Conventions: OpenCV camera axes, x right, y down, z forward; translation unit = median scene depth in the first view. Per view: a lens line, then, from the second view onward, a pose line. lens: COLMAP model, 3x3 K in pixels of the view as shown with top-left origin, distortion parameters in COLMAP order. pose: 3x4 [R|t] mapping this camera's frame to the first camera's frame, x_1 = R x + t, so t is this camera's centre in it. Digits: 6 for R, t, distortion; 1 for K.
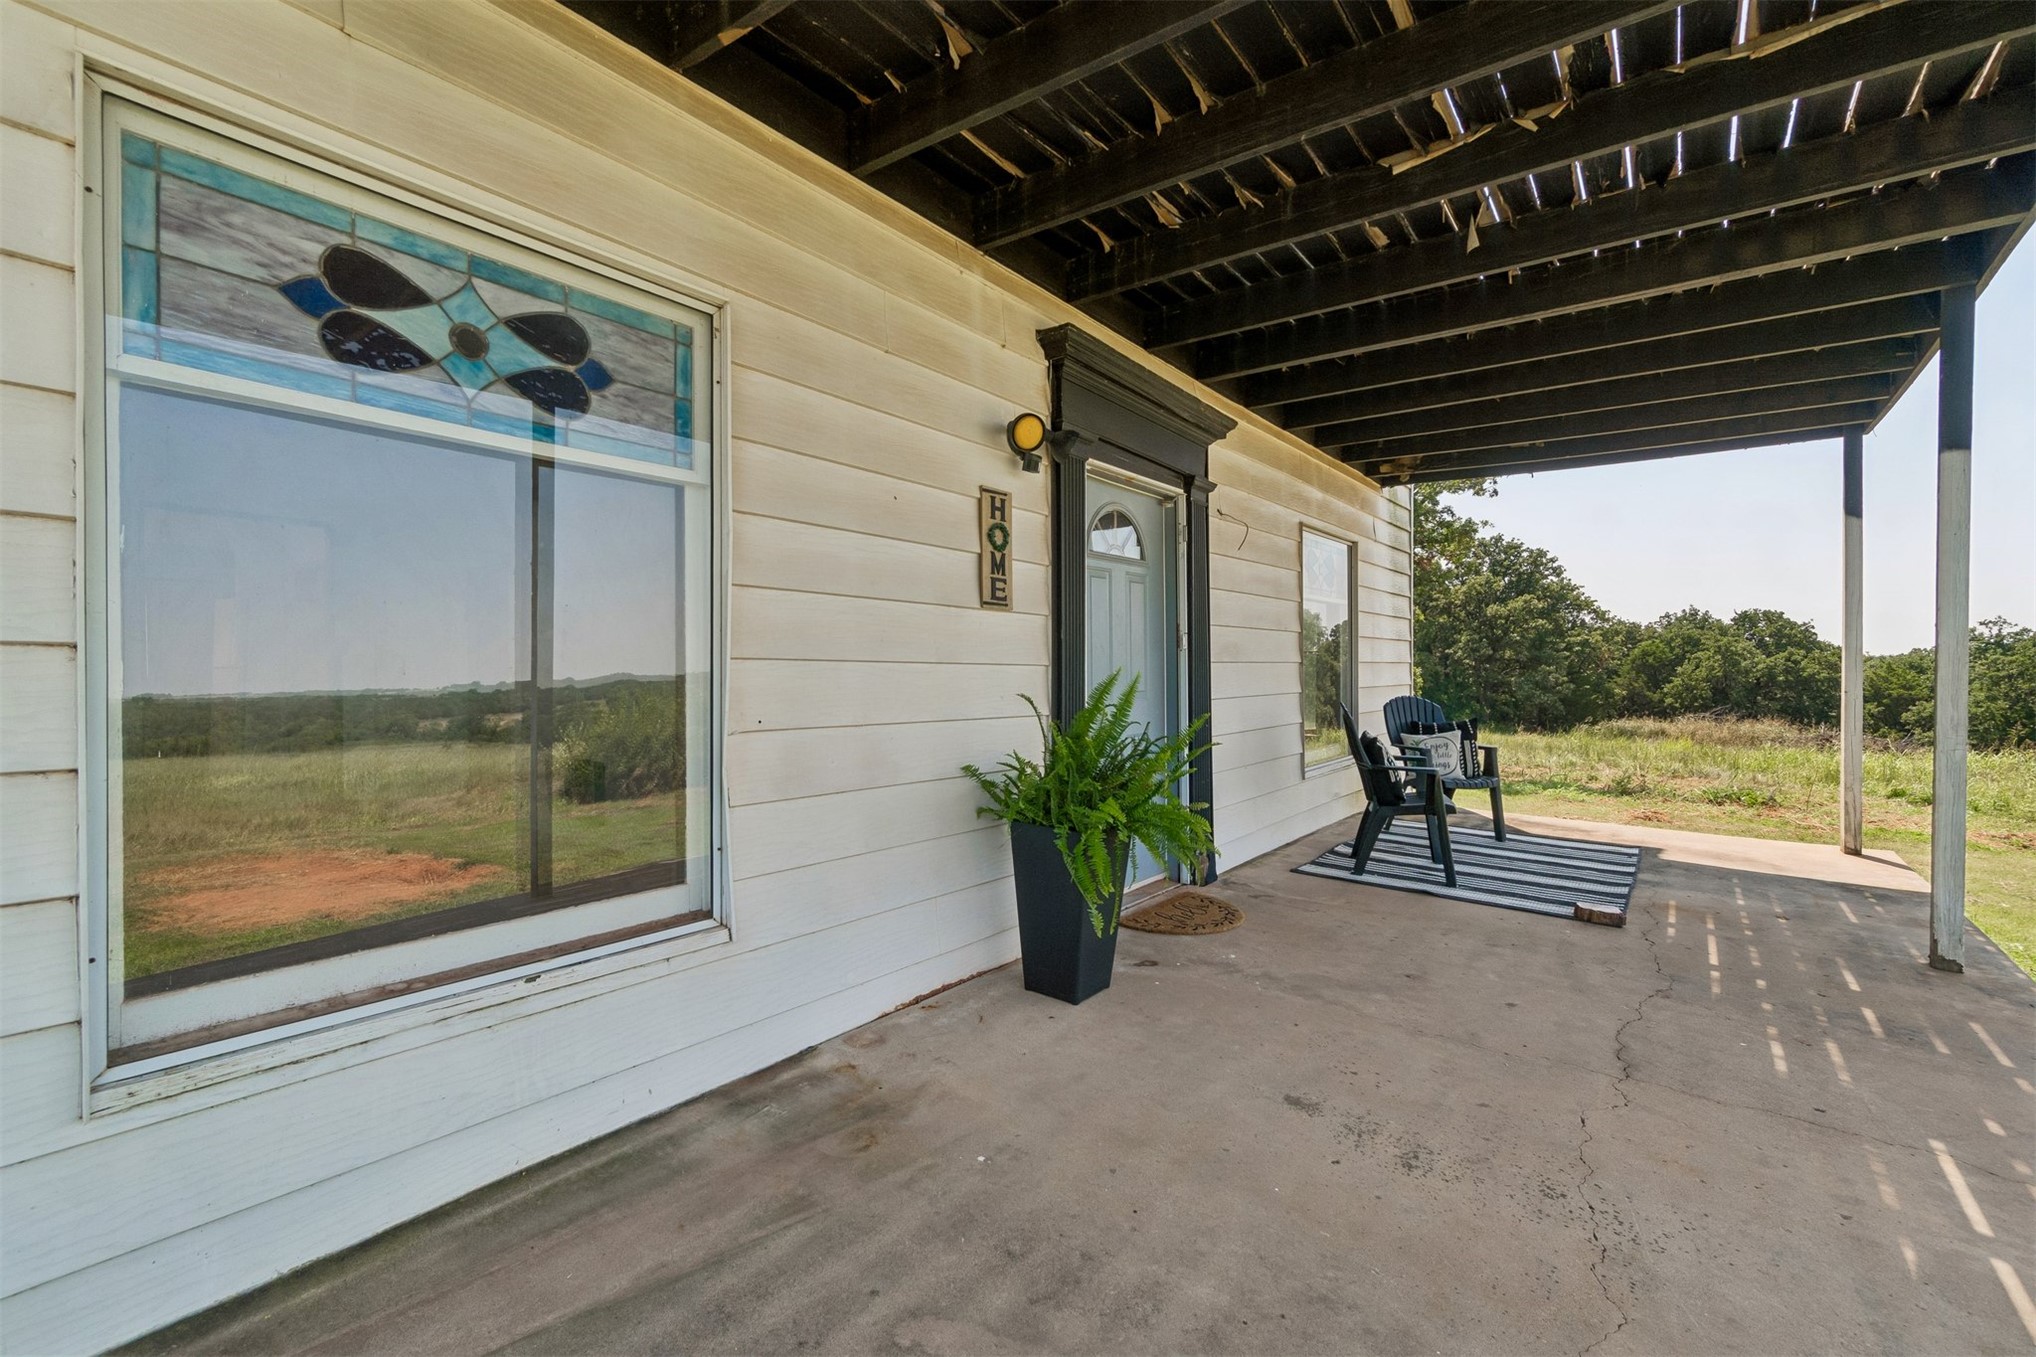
lens RADIAL K [[876.6, 0, 1024.0], [0, 876.6, 668.7], [0, 0, 1]] dist [-0.001311, 0.000087]
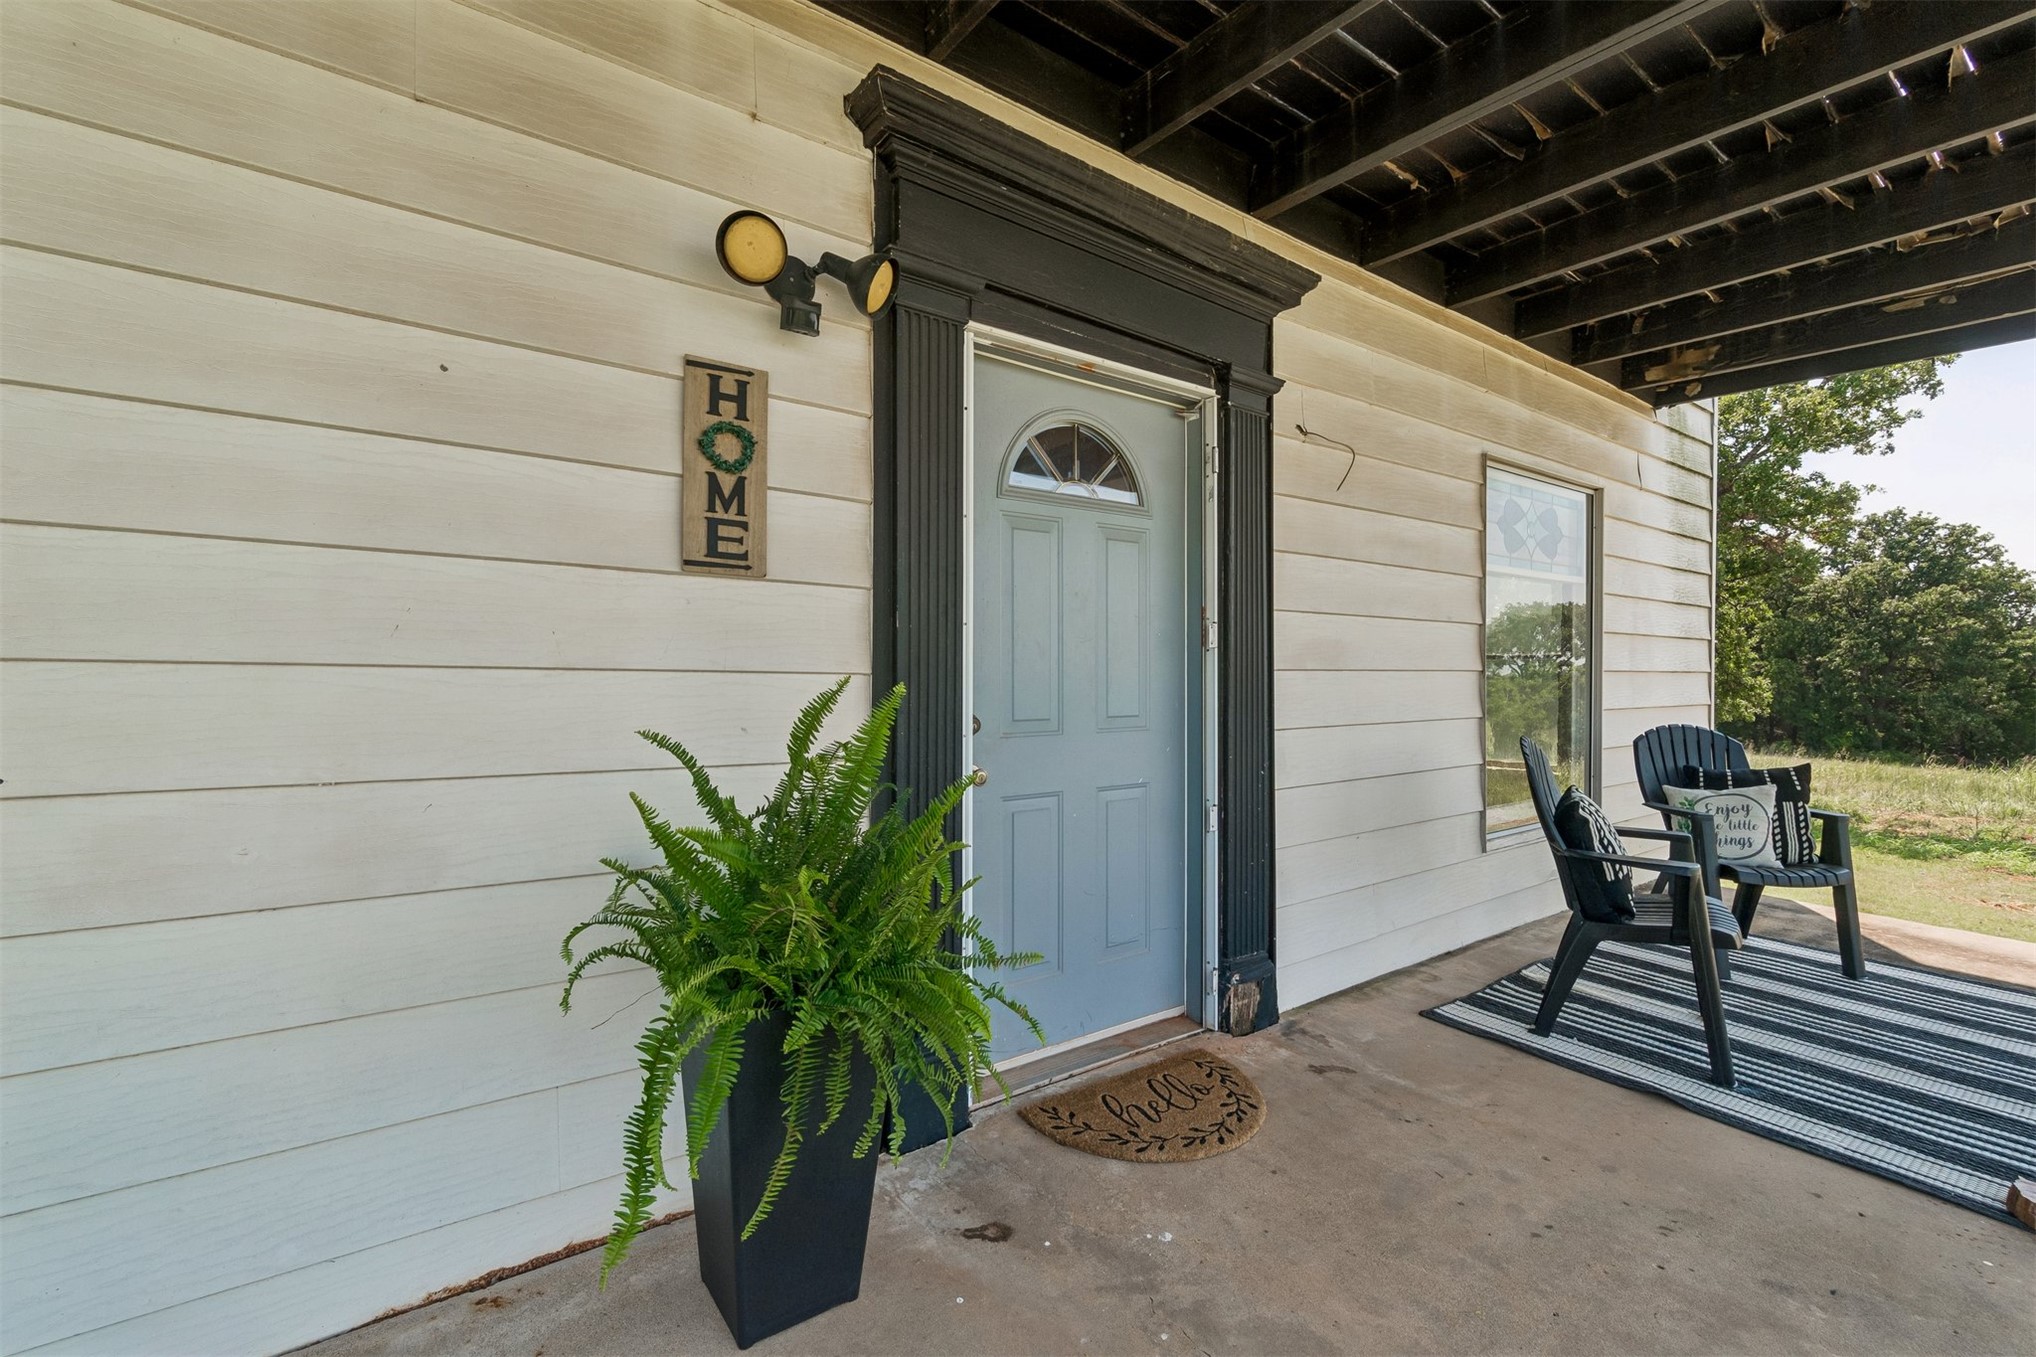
lens RADIAL K [[889.4, 0, 1025.4], [0, 889.4, 681.8], [0, 0, 1]] dist [-0.003562, 0.000265]
pose [[0.960192, 0.007045, -0.279252, 0.211763], [-0.005412, 0.999963, 0.006618, -0.002000], [0.279288, -0.004843, 0.960195, 0.333025]]
